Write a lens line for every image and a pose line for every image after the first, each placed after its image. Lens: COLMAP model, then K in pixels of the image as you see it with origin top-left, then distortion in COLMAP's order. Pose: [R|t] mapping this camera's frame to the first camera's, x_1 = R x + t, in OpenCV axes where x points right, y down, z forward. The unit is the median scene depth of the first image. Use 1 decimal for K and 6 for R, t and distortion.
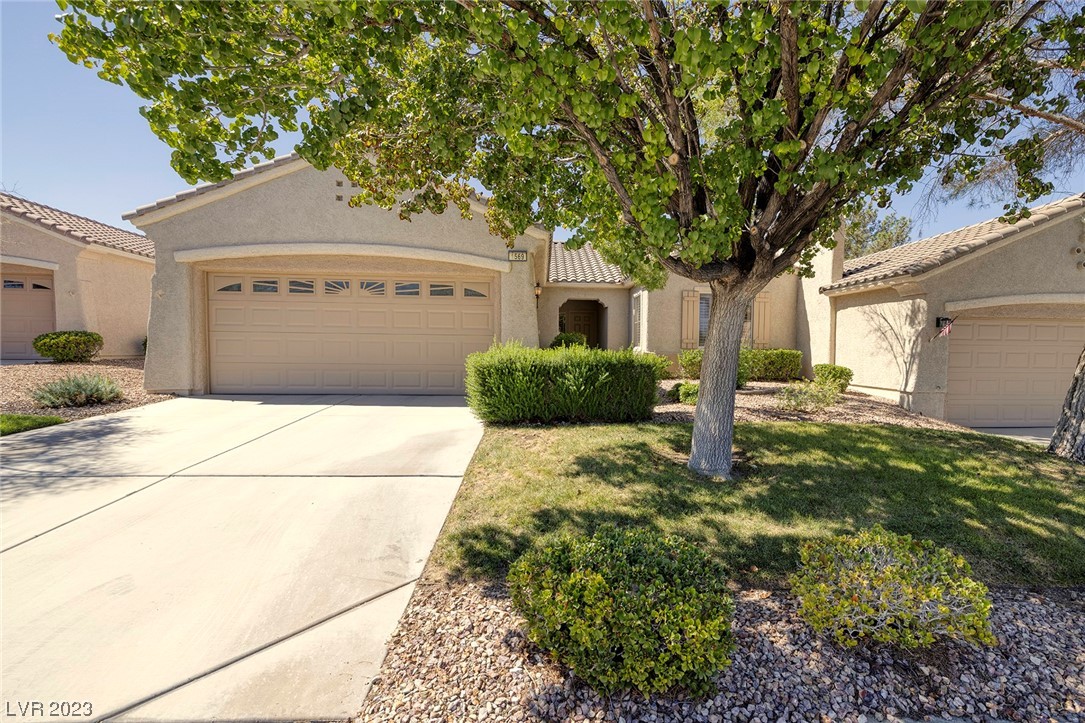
lens RADIAL K [[477.7, 0, 547.2], [0, 477.7, 360.6], [0, 0, 1]] dist [-0.000322, -0.000039]
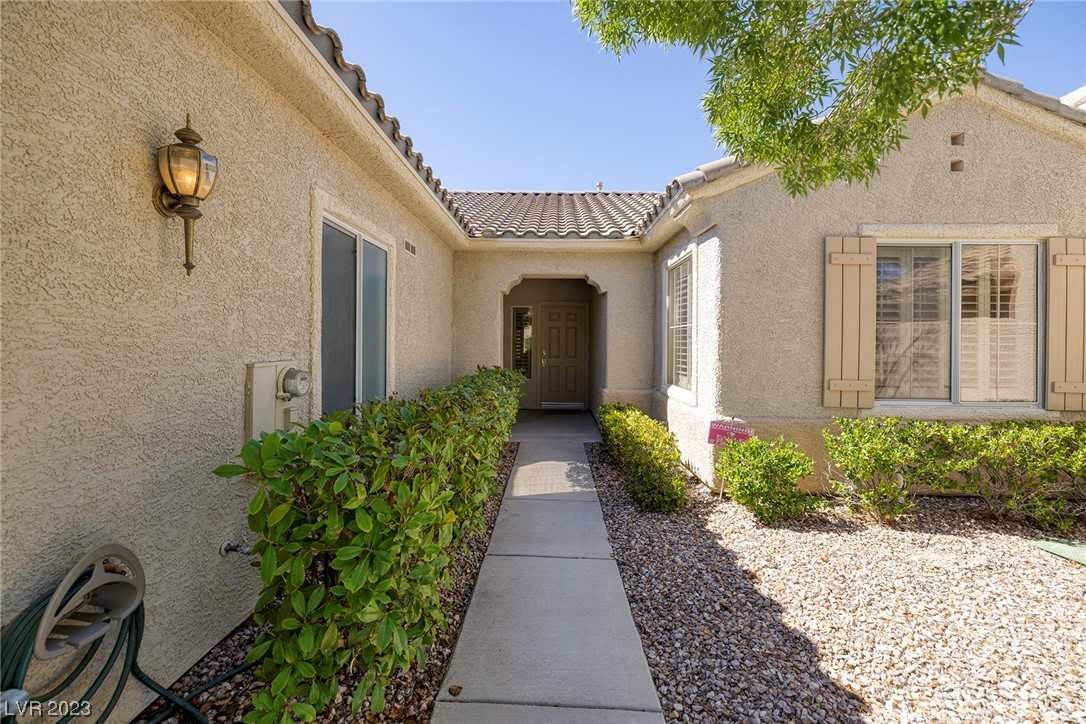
lens RADIAL K [[460.1, 0, 546.4], [0, 460.1, 340.9], [0, 0, 1]] dist [-0.002279, 0.000657]
pose [[0.999715, -0.006087, -0.023075, 0.138324], [0.005388, 0.999528, -0.030234, -0.092727], [0.023248, 0.030101, 0.999276, 0.982615]]
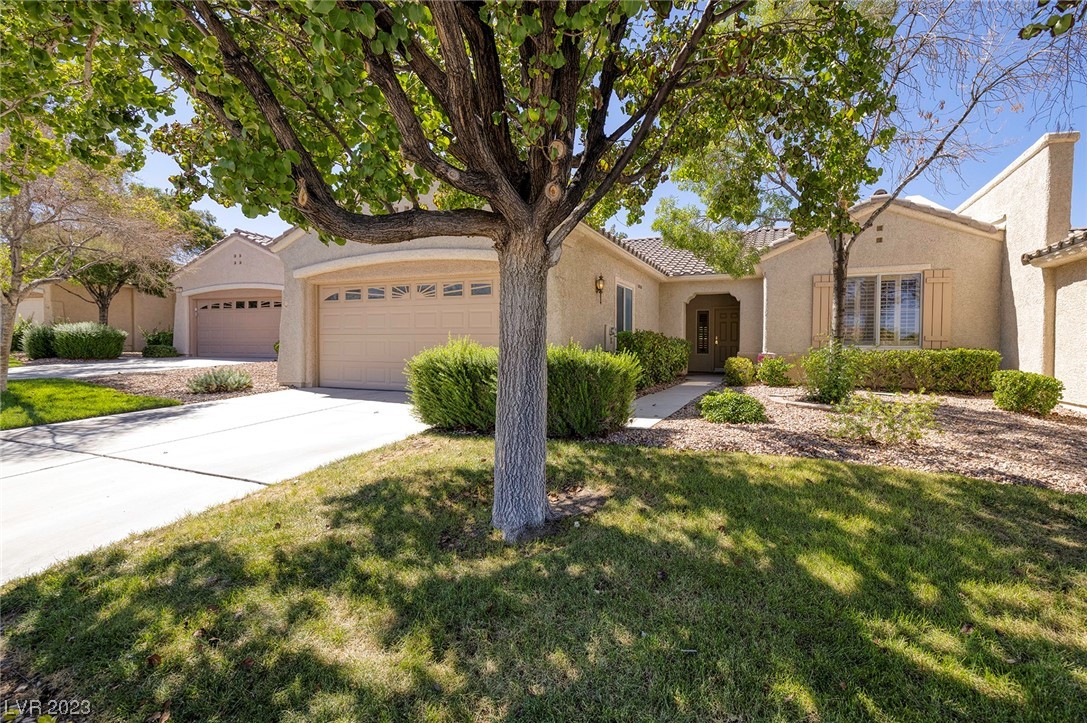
lens RADIAL K [[460.5, 0, 577.2], [0, 460.5, 352.7], [0, 0, 1]] dist [-0.002279, 0.000657]
pose [[0.911219, 0.000343, -0.411922, 0.353247], [-0.009377, 0.999758, -0.019911, 0.001076], [0.411816, 0.022006, 0.911001, 0.218663]]
